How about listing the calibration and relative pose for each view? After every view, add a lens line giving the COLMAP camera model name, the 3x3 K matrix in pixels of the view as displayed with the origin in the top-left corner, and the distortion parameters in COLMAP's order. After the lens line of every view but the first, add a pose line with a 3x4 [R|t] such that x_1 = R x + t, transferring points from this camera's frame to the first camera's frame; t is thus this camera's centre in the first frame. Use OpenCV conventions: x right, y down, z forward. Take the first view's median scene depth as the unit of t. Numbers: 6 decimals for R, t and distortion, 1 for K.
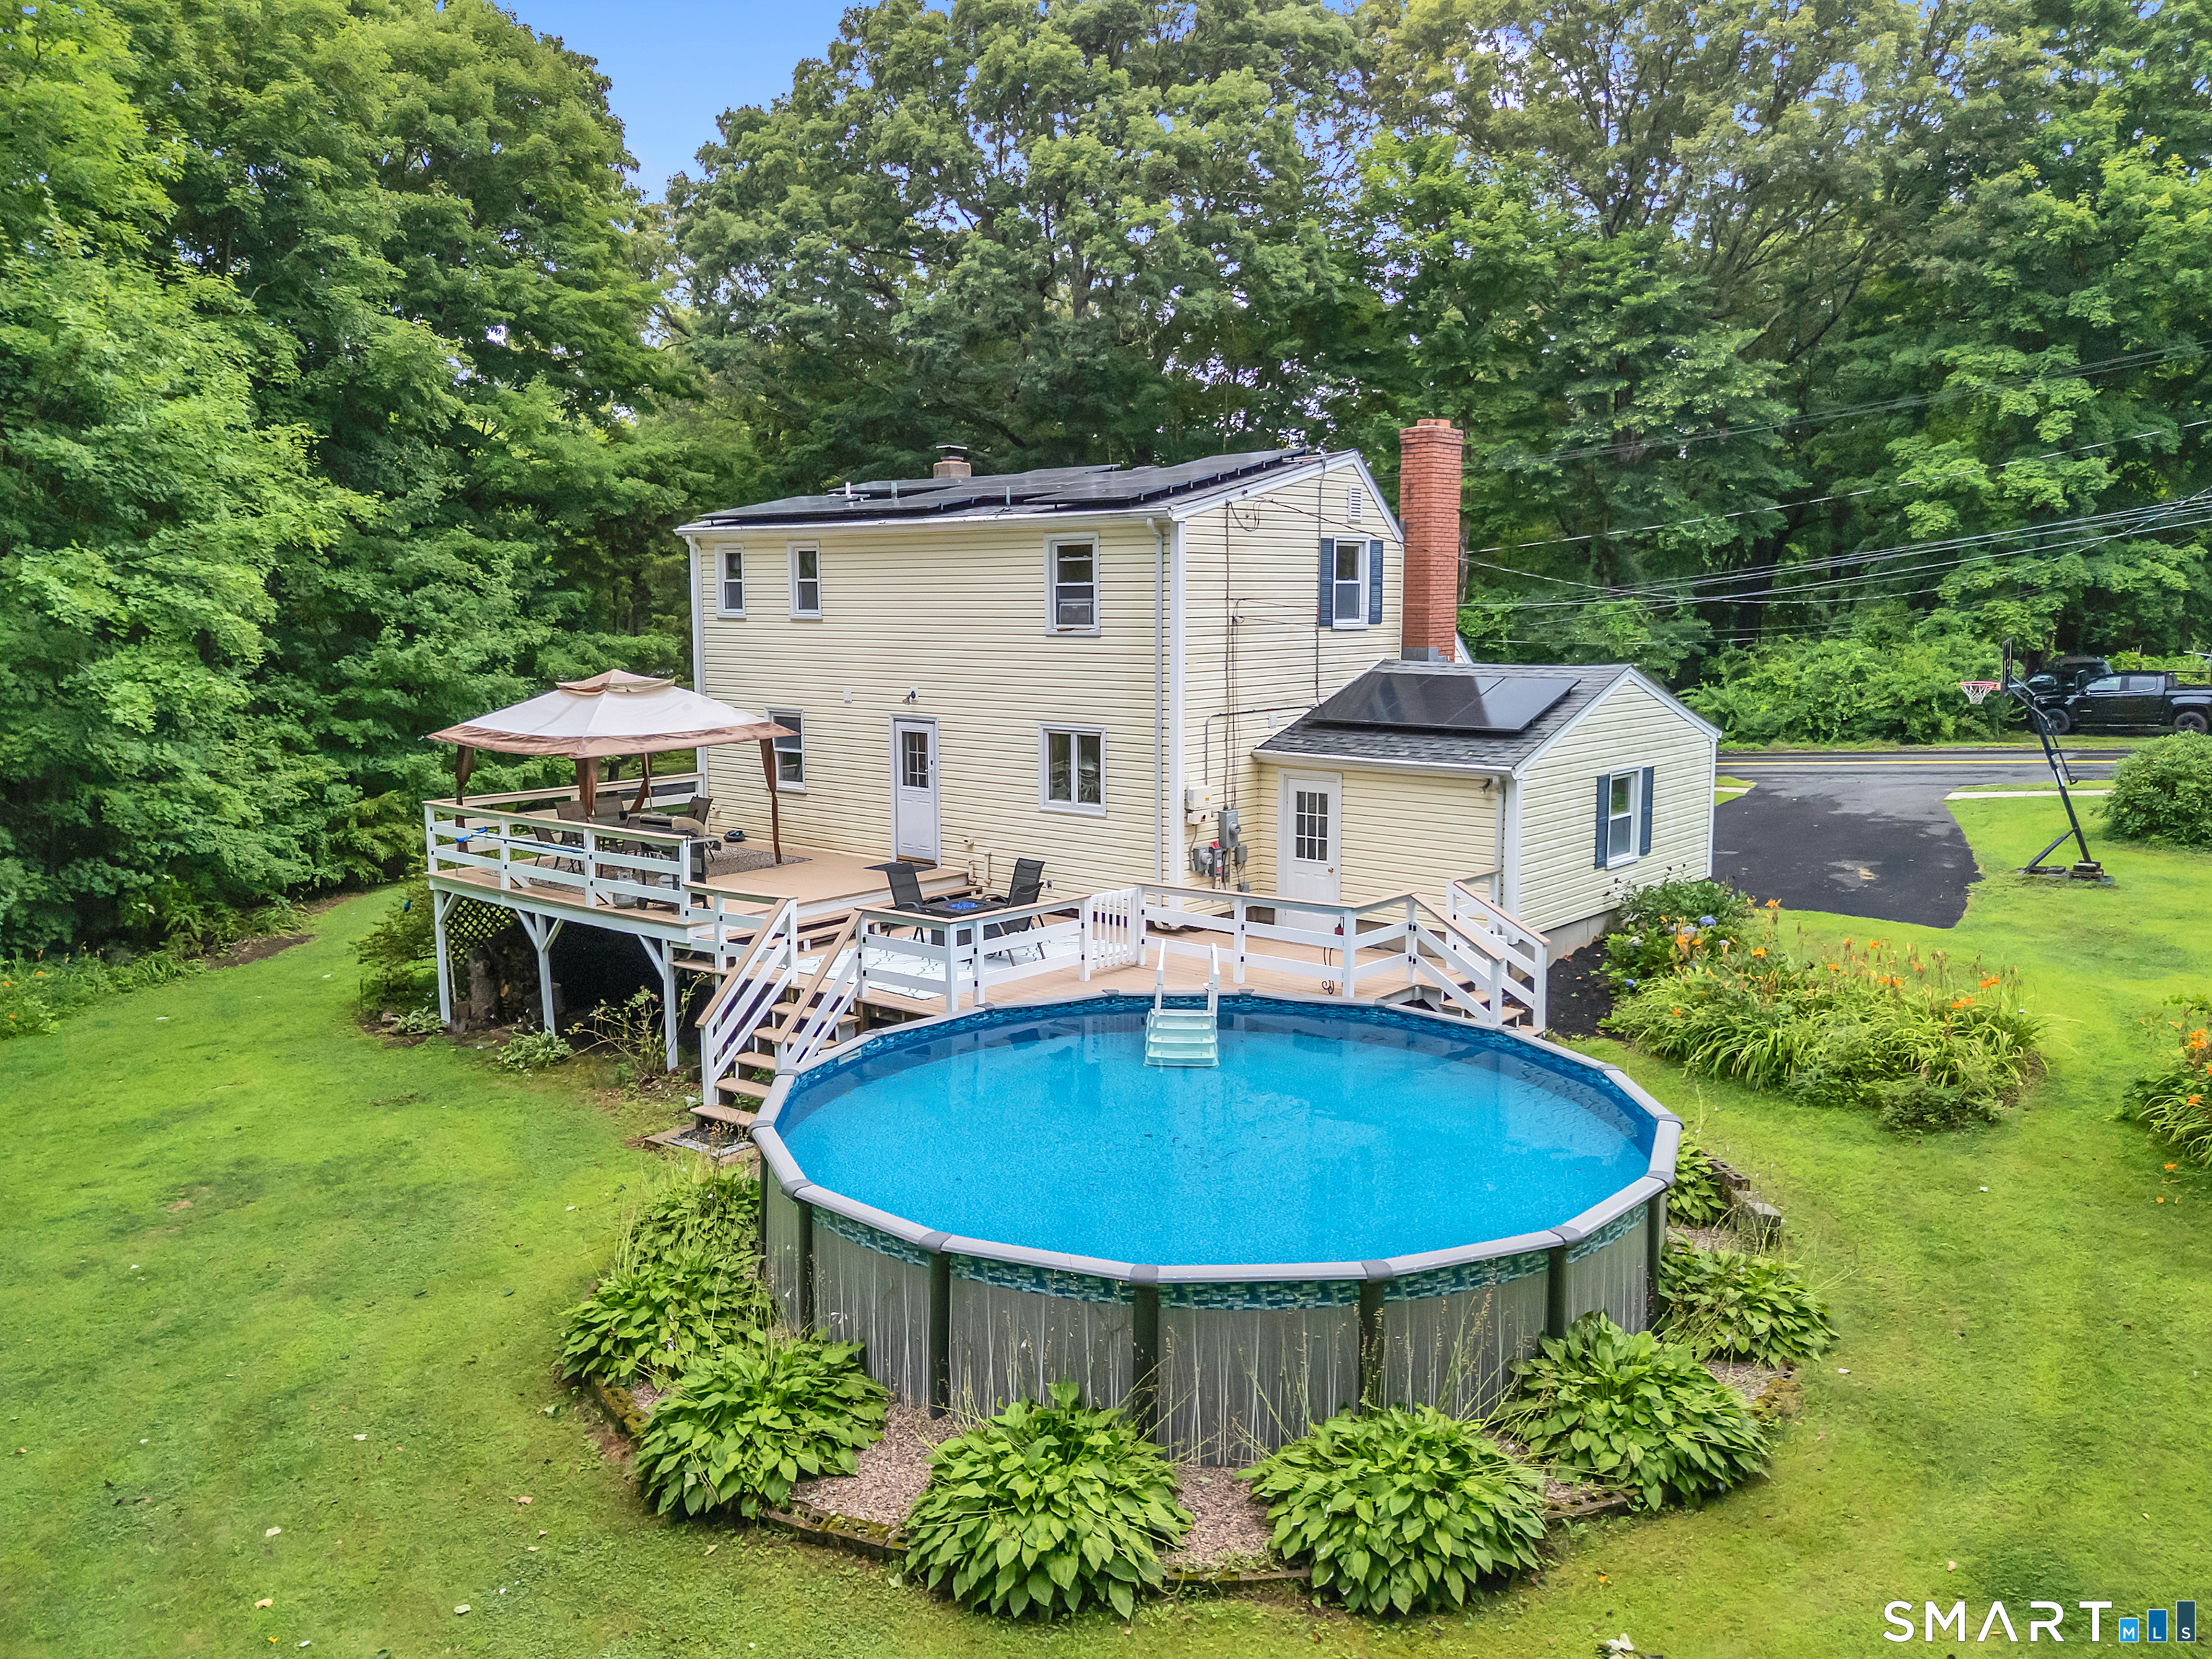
lens RADIAL K [[1657.9, 0, 1115.4], [0, 1657.9, 822.3], [0, 0, 1]] dist [0.103142, -0.130139]
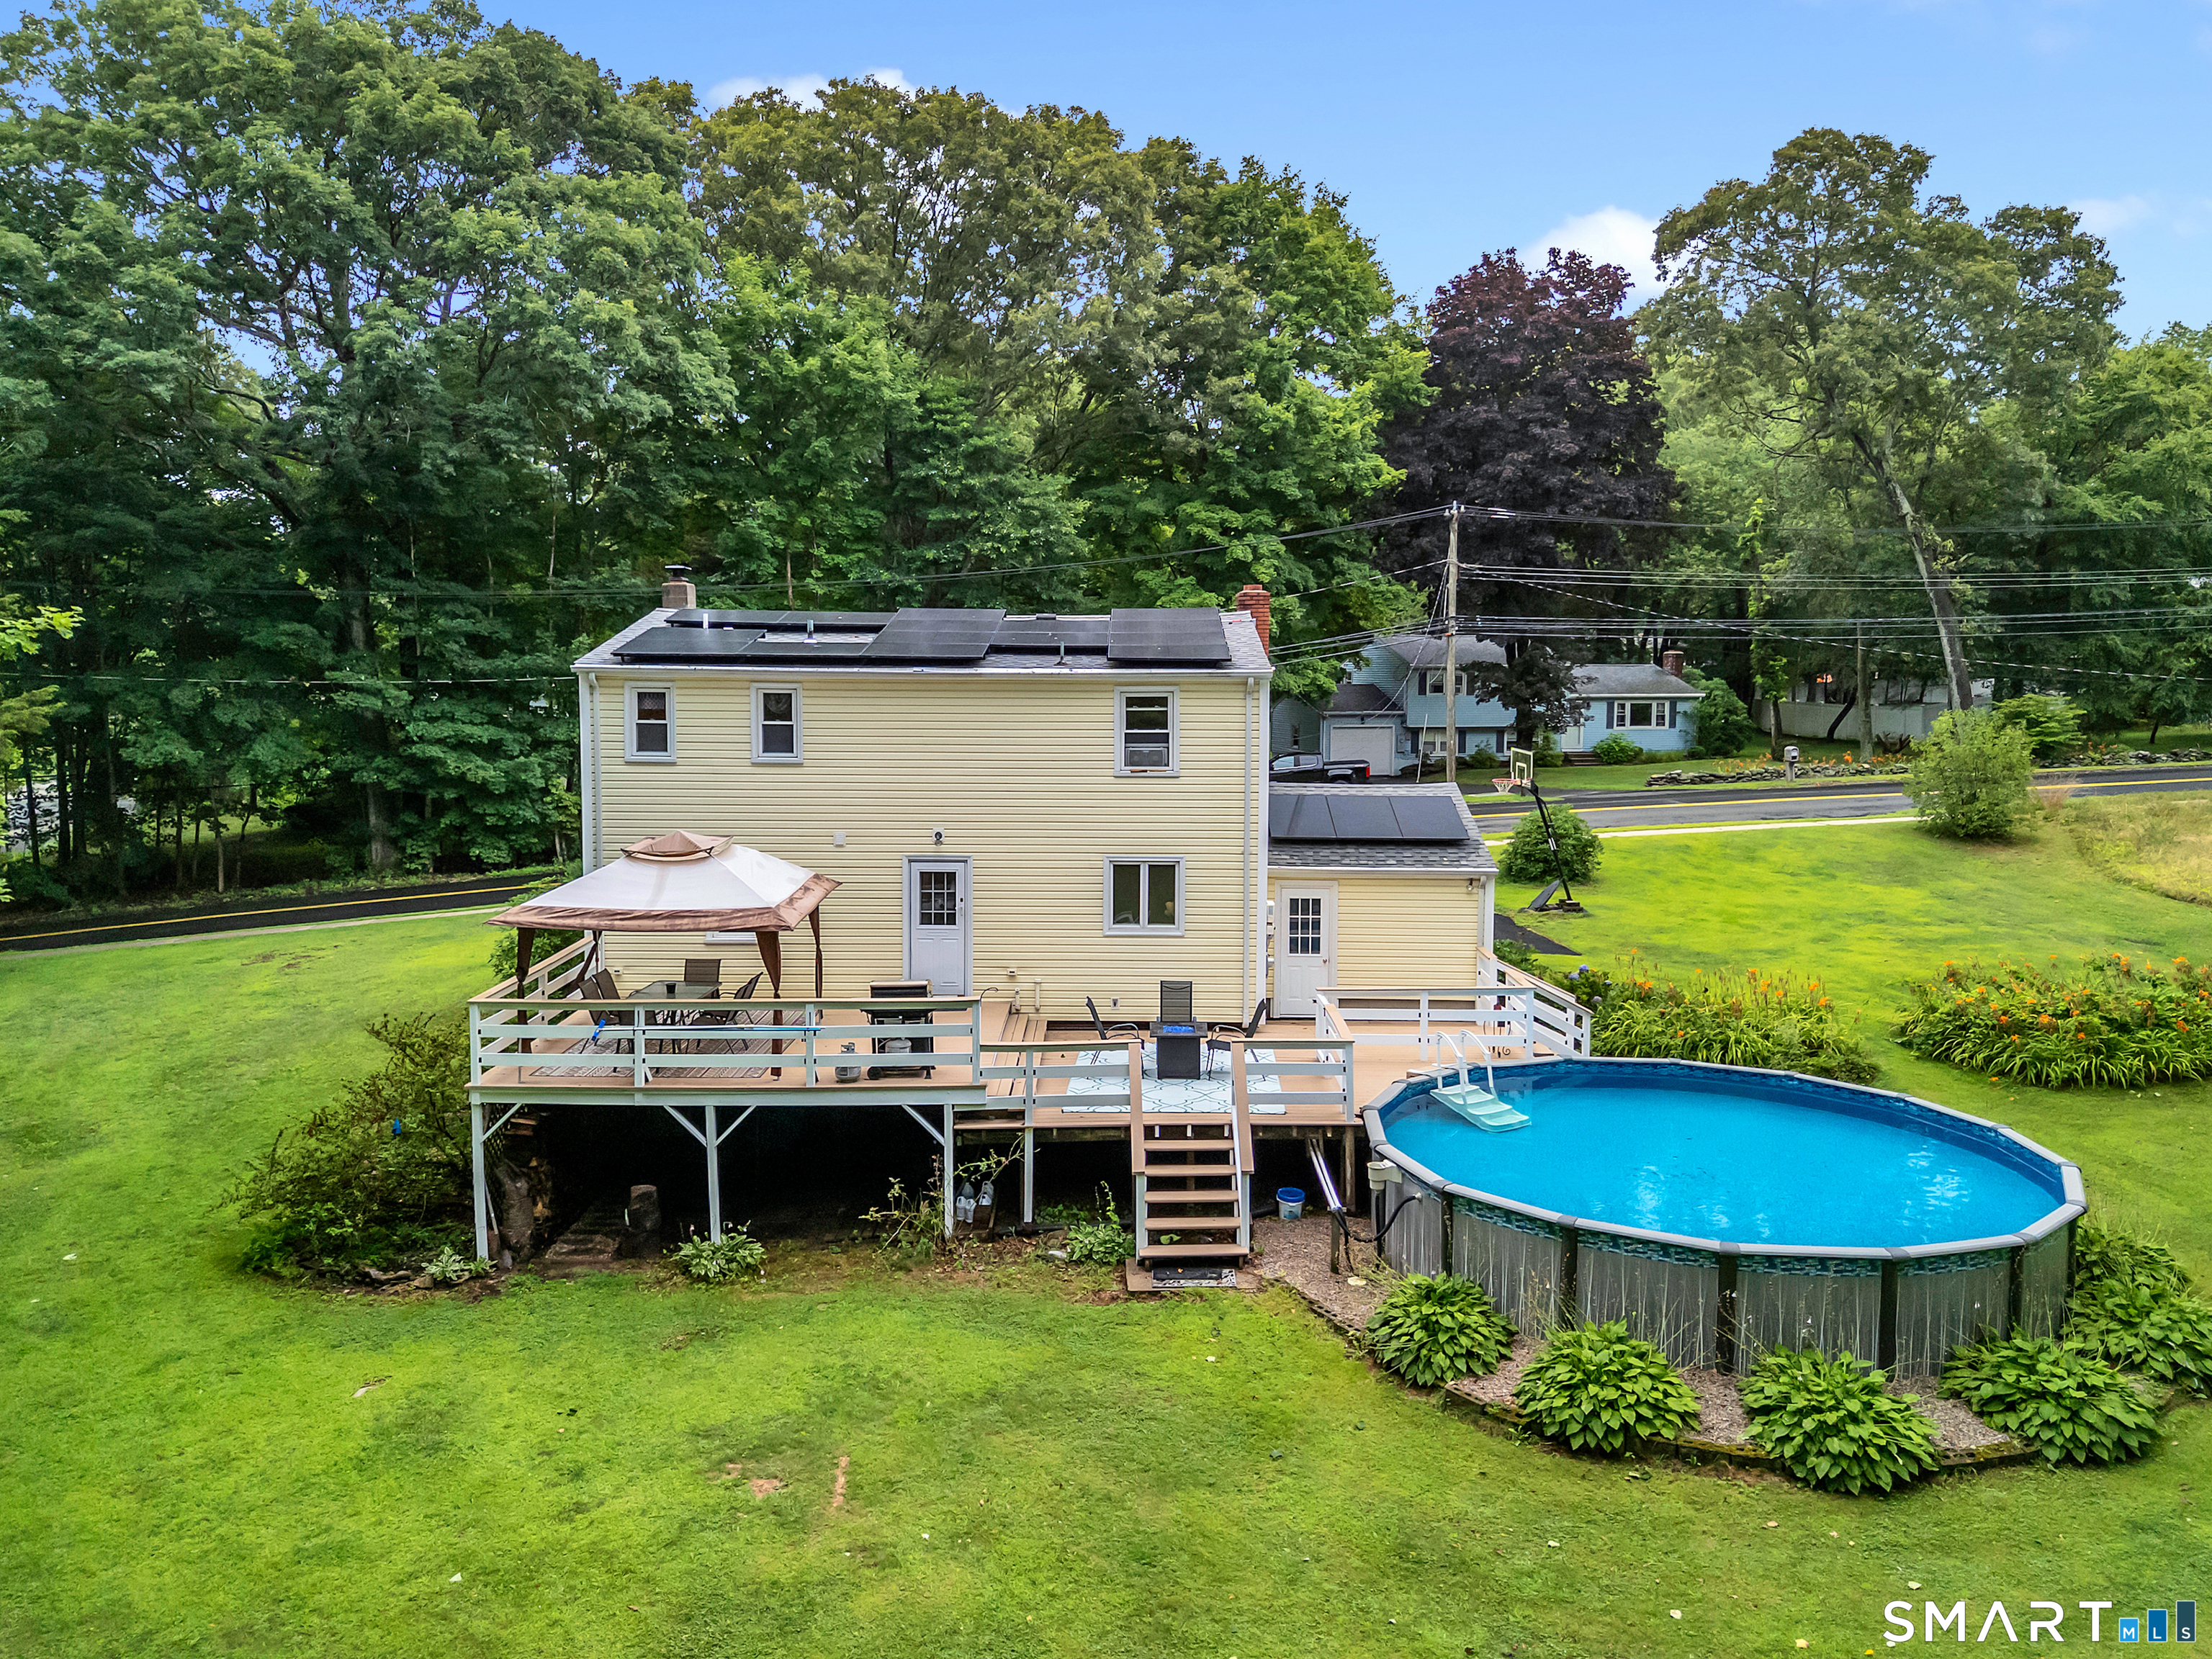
lens RADIAL K [[1657.9, 0, 1115.4], [0, 1657.9, 822.3], [0, 0, 1]] dist [0.103142, -0.130139]
pose [[0.770535, -0.056692, 0.634871, -0.467738], [0.078182, 0.996922, -0.005867, -0.047931], [-0.632585, 0.054156, 0.772595, 0.094473]]
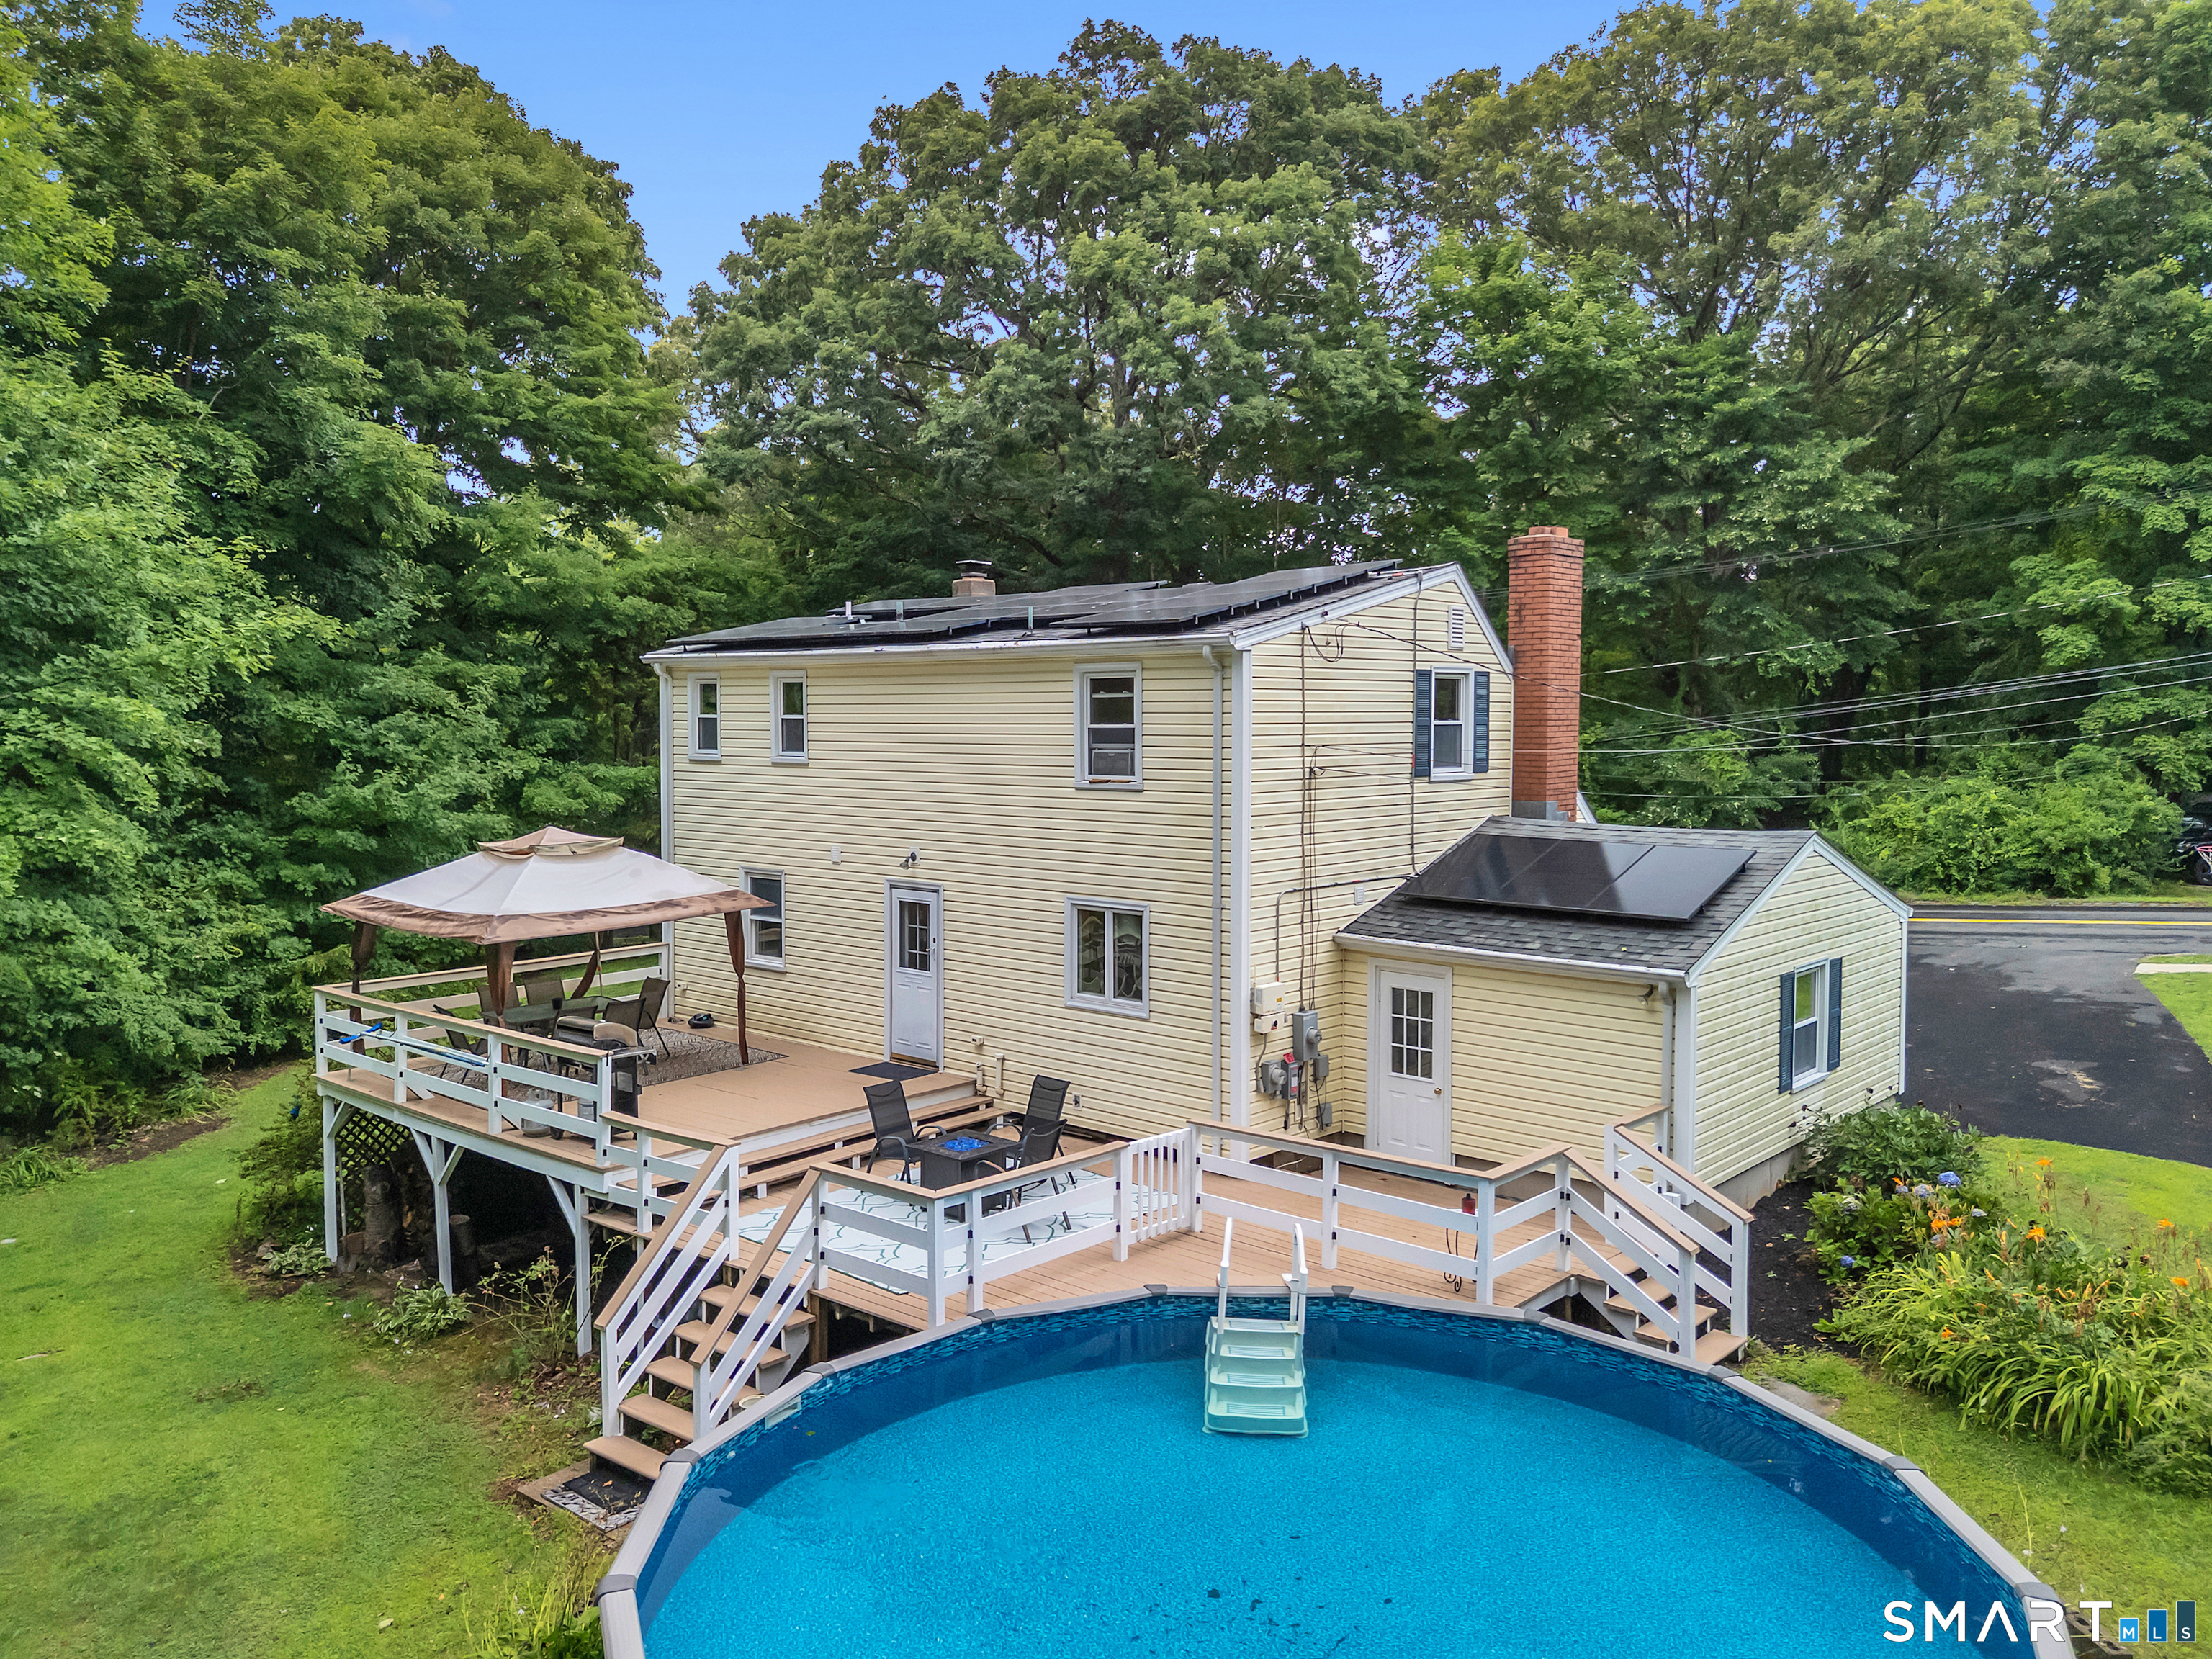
lens RADIAL K [[1646.0, 0, 1109.6], [0, 1646.0, 822.6], [0, 0, 1]] dist [0.093963, -0.107978]
pose [[0.999616, 0.005595, -0.027144, -0.002379], [-0.007432, 0.997655, -0.068041, -0.026705], [0.026700, 0.068217, 0.997313, 0.131155]]
